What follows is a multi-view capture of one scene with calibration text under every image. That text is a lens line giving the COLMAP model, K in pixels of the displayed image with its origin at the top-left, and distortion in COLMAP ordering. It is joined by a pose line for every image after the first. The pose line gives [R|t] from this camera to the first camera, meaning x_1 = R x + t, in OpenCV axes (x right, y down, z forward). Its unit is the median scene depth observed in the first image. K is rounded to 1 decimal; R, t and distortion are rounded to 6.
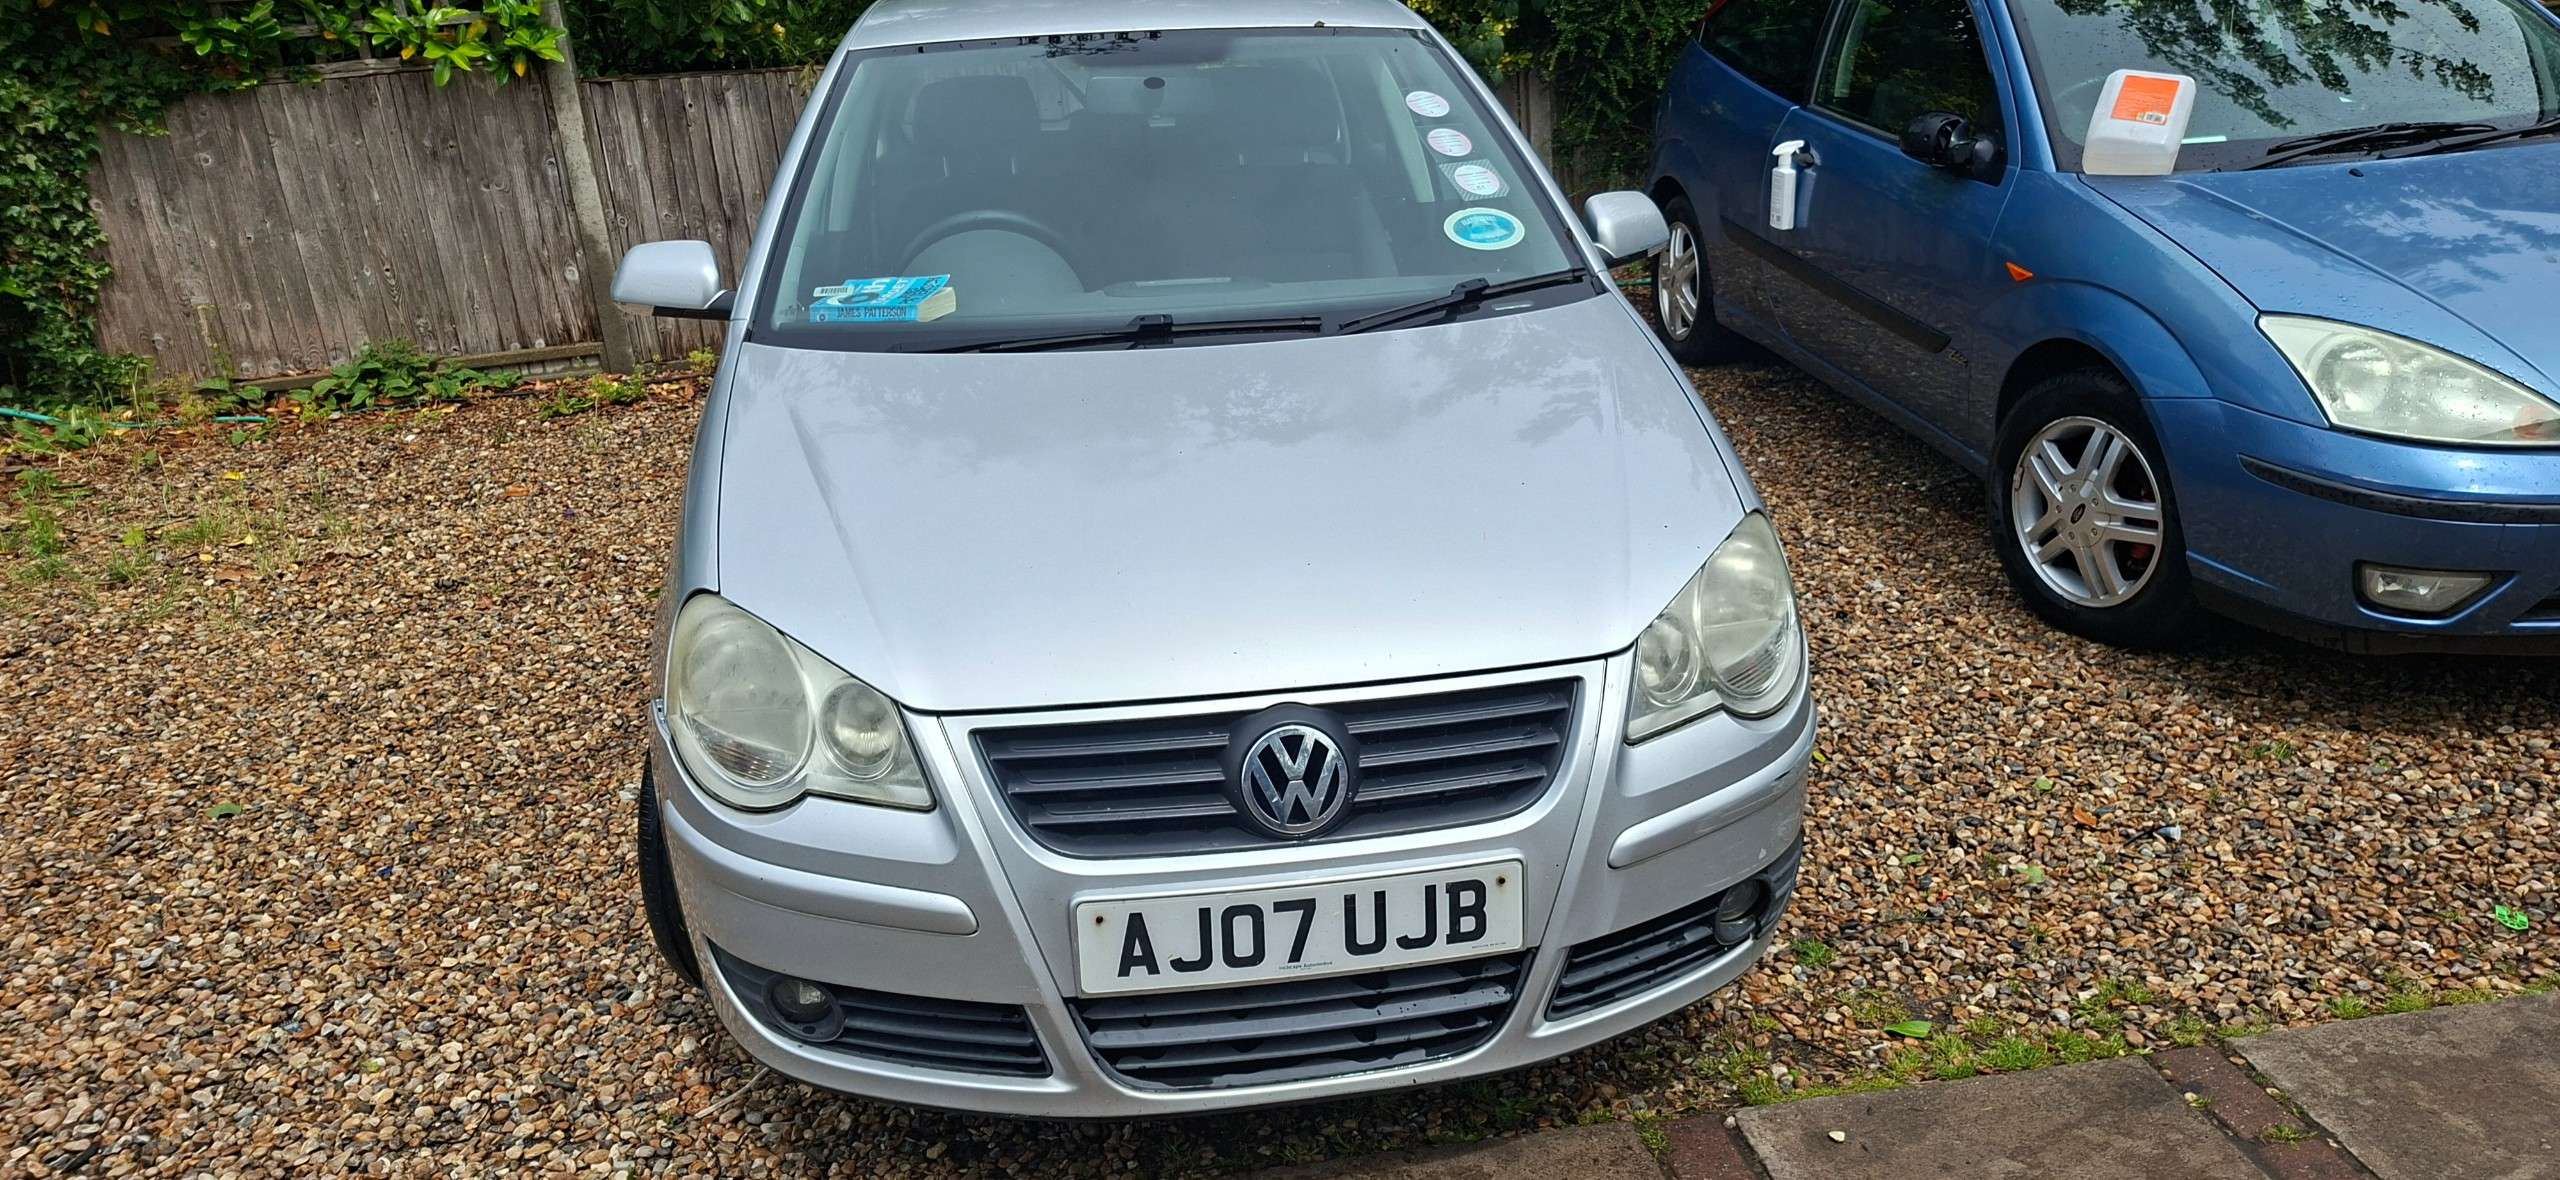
lens RADIAL K [[1814.2, 0, 1271.2], [0, 1814.2, 571.7], [0, 0, 1]] dist [0.131950, -0.140168]
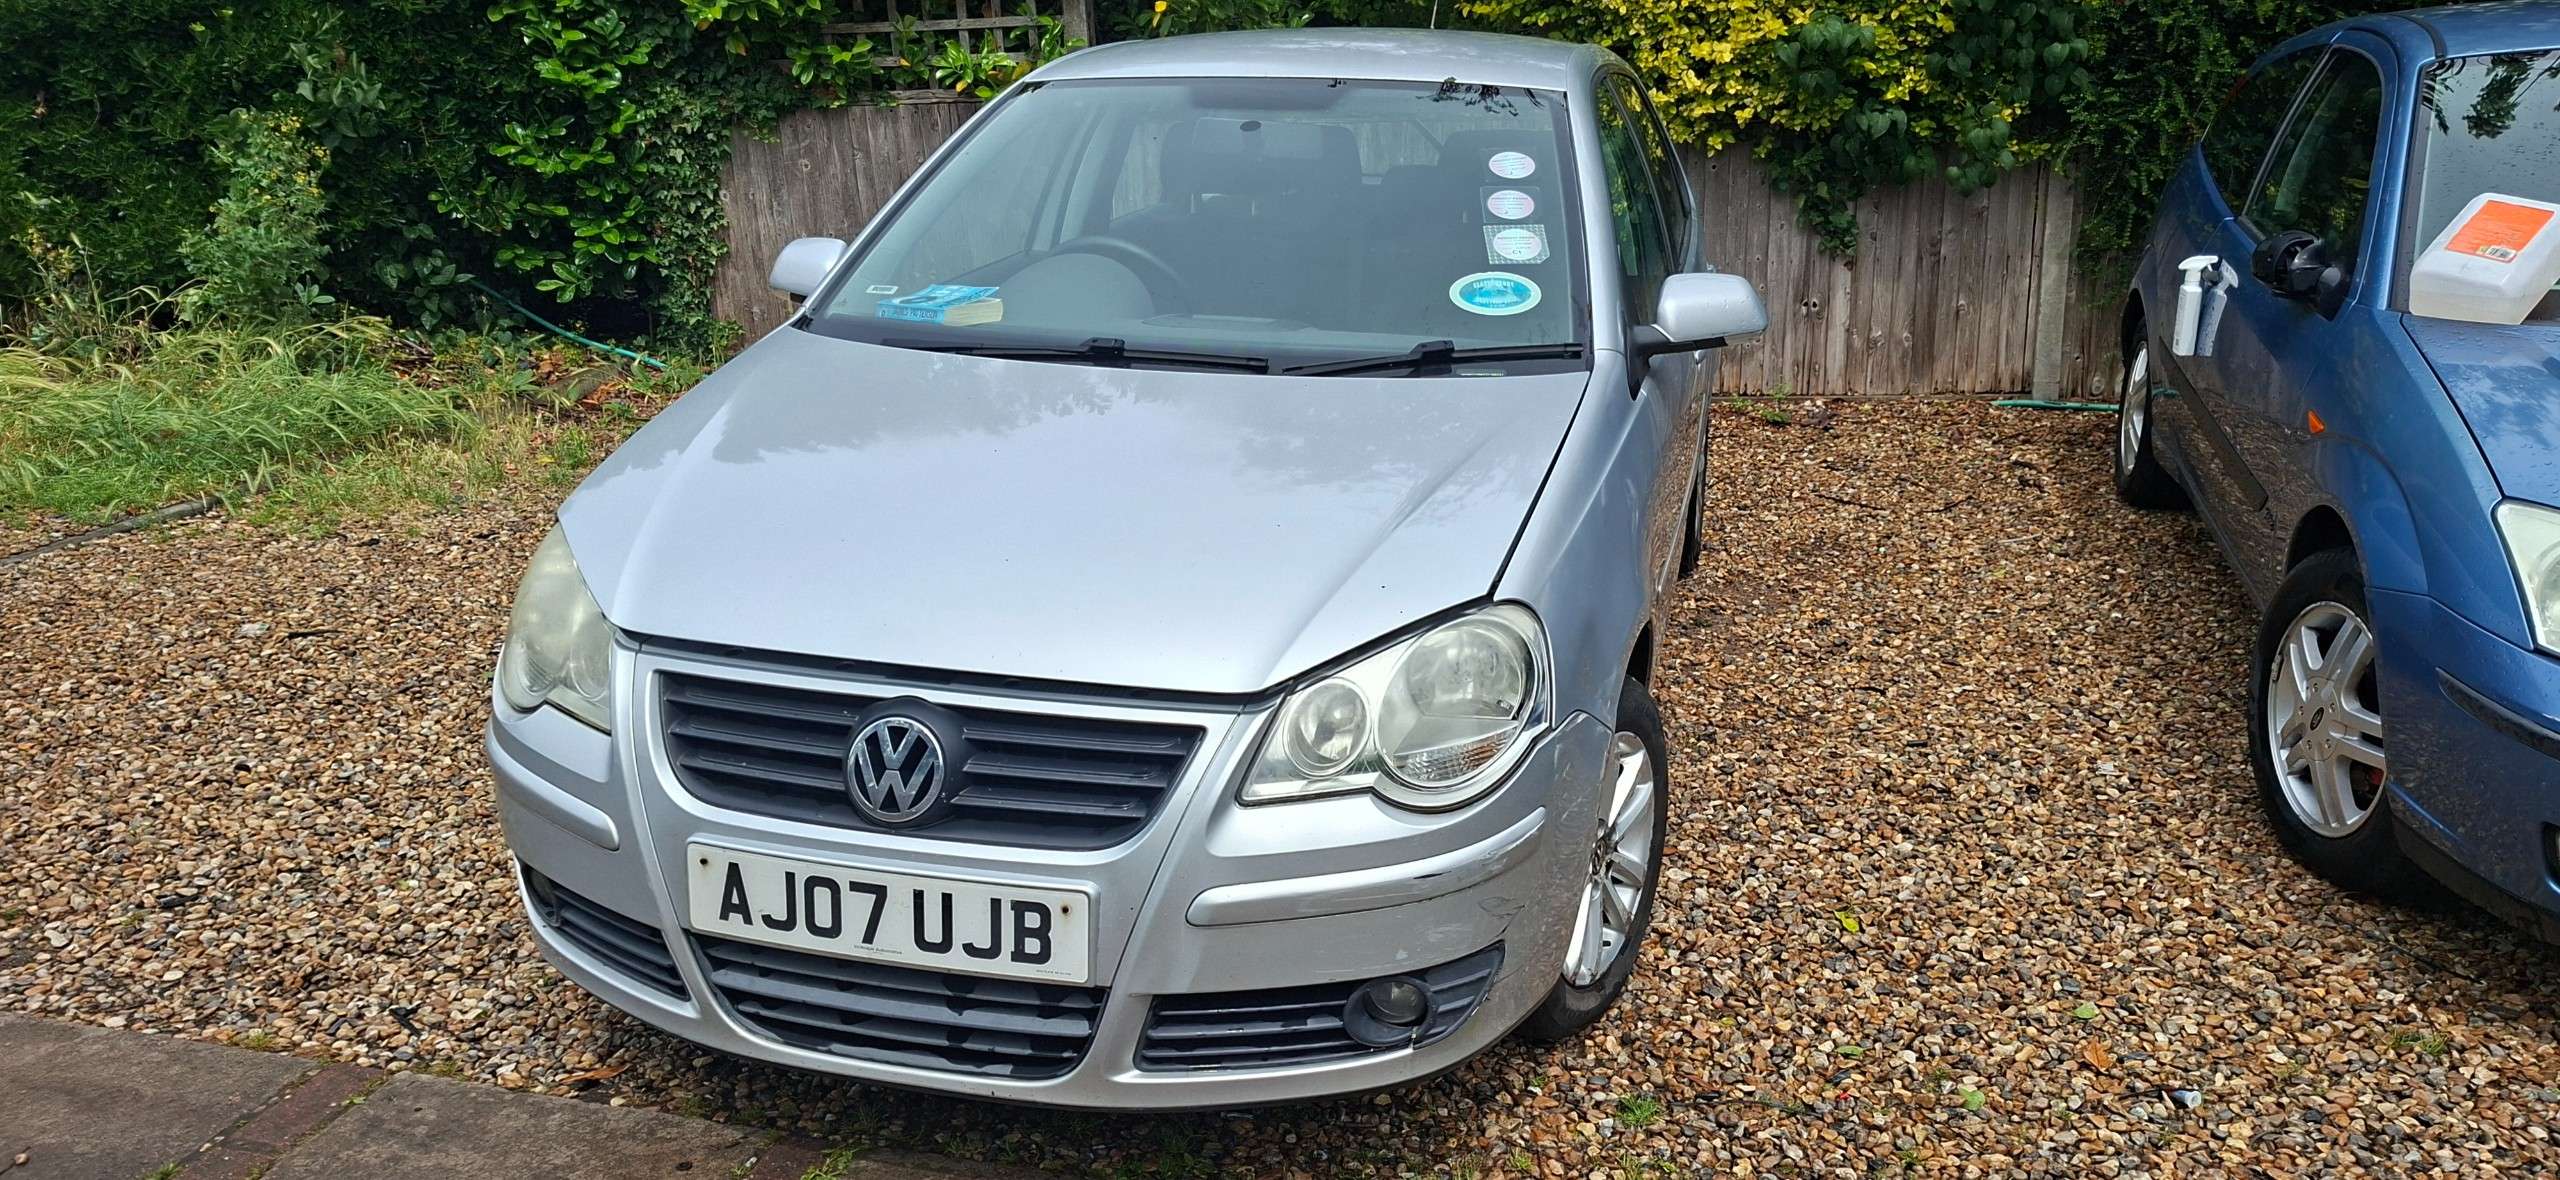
lens RADIAL K [[1821.1, 0, 1280.0], [0, 1821.1, 590.0], [0, 0, 1]] dist [0.122449, -0.145860]
pose [[0.917653, 0.155871, -0.365536, 0.526394], [-0.166057, 0.986109, 0.003618, -0.024283], [0.361023, 0.057380, 0.930790, 0.092050]]
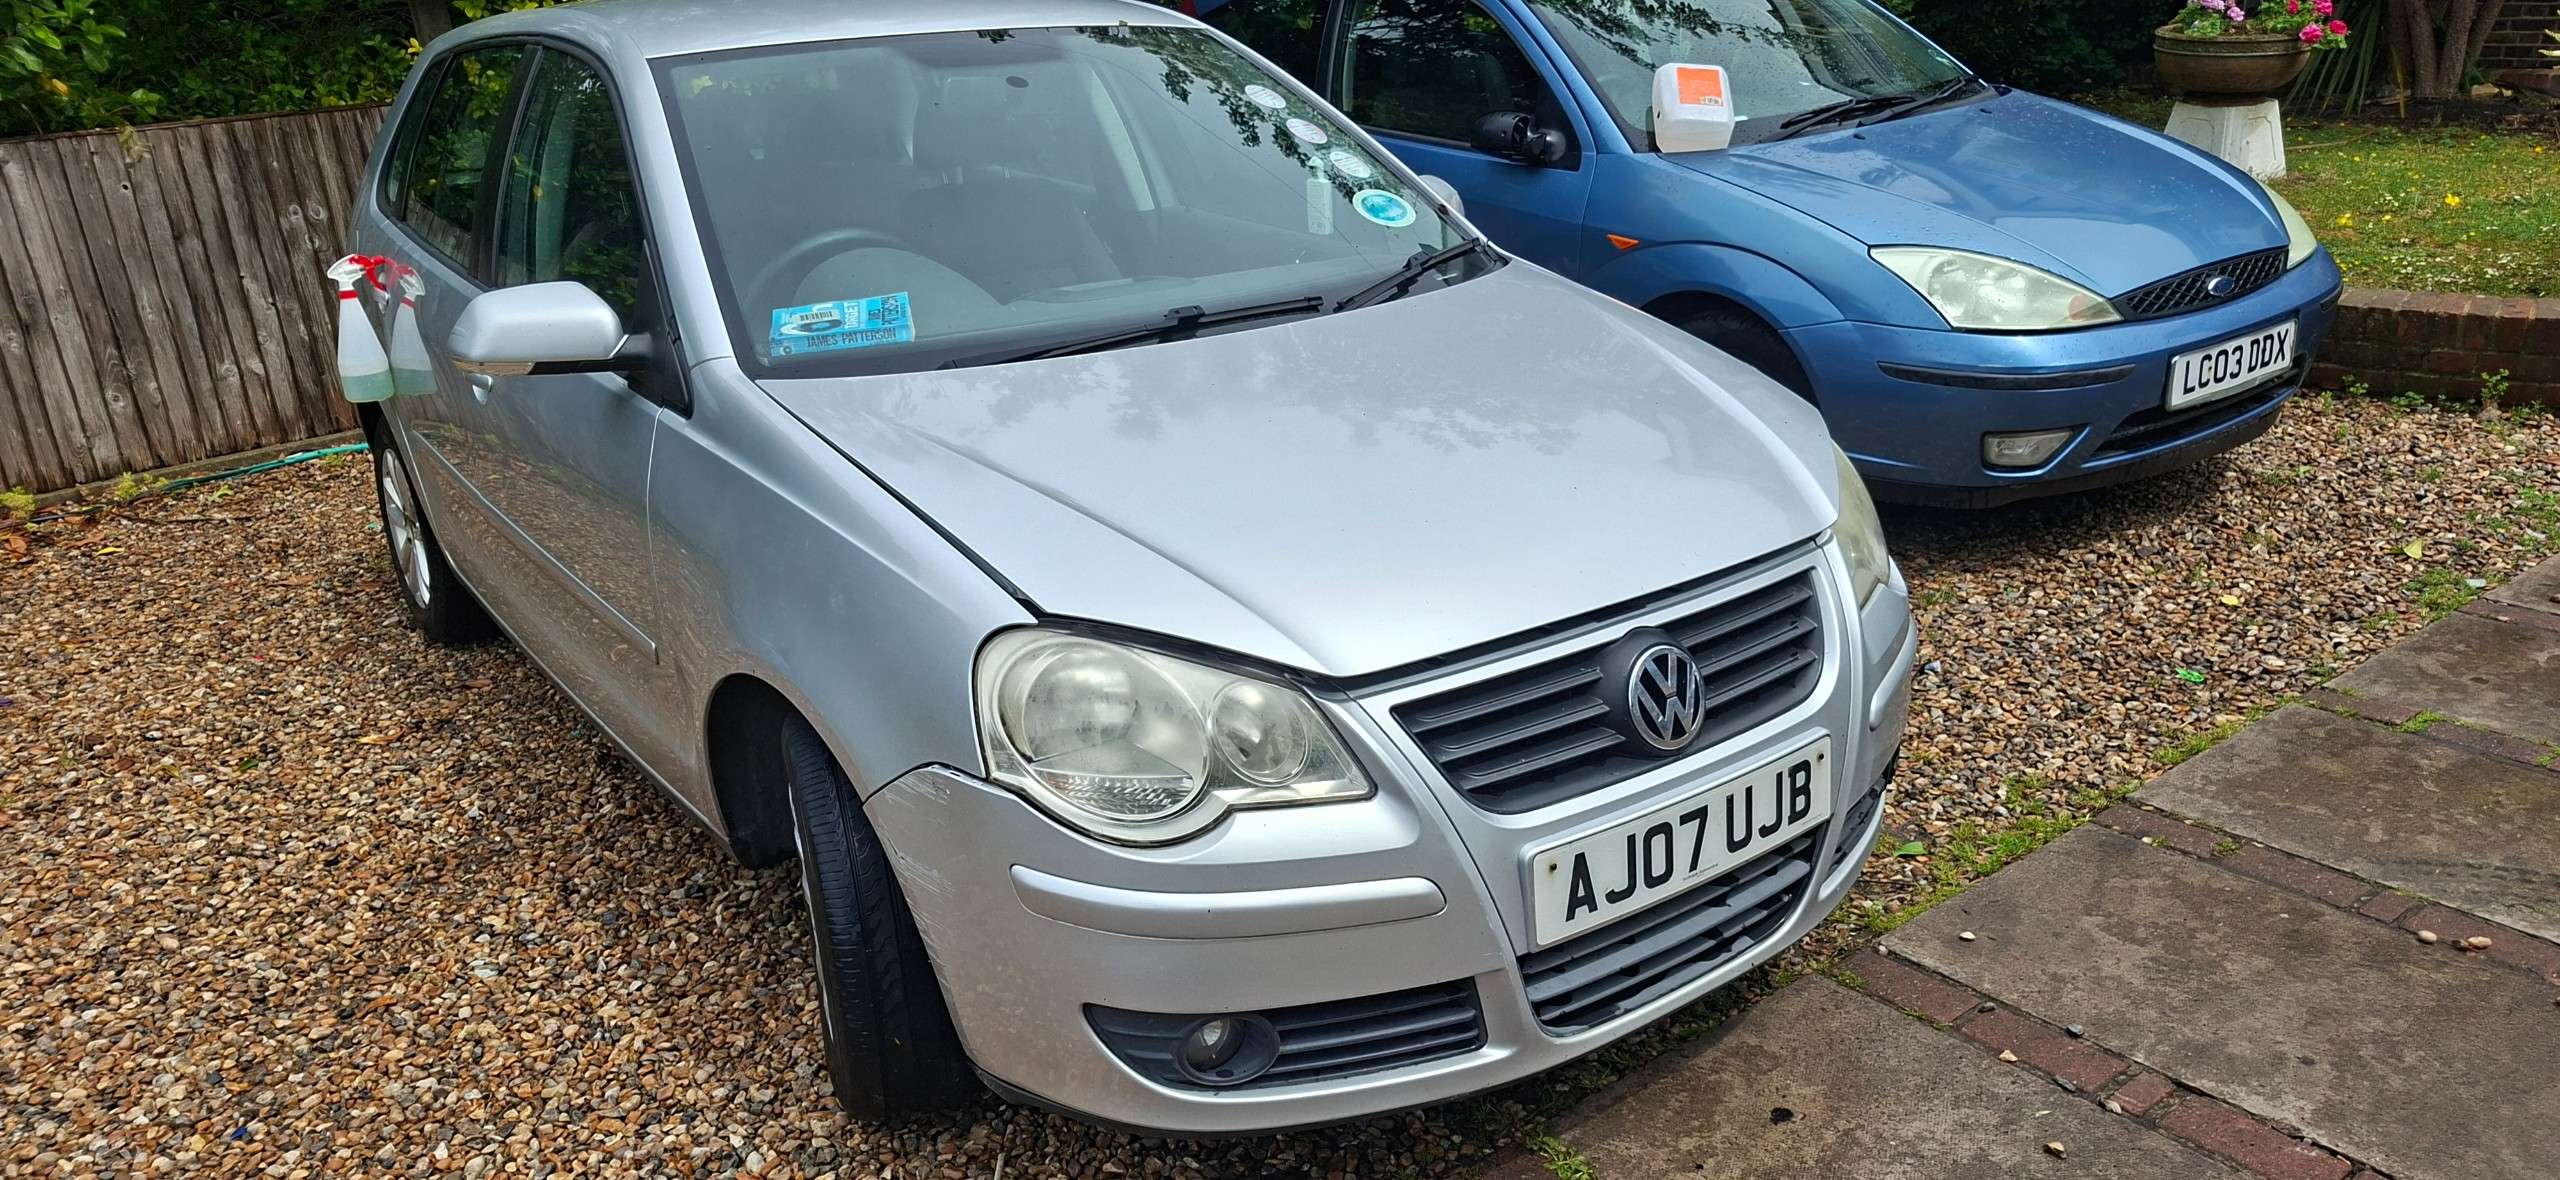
lens RADIAL K [[1814.2, 0, 1271.2], [0, 1814.2, 571.7], [0, 0, 1]] dist [0.131950, -0.140168]
pose [[0.882029, -0.151413, 0.446205, -0.582411], [0.166115, 0.986087, 0.006248, -0.000571], [-0.440943, 0.068610, 0.894909, 0.145726]]
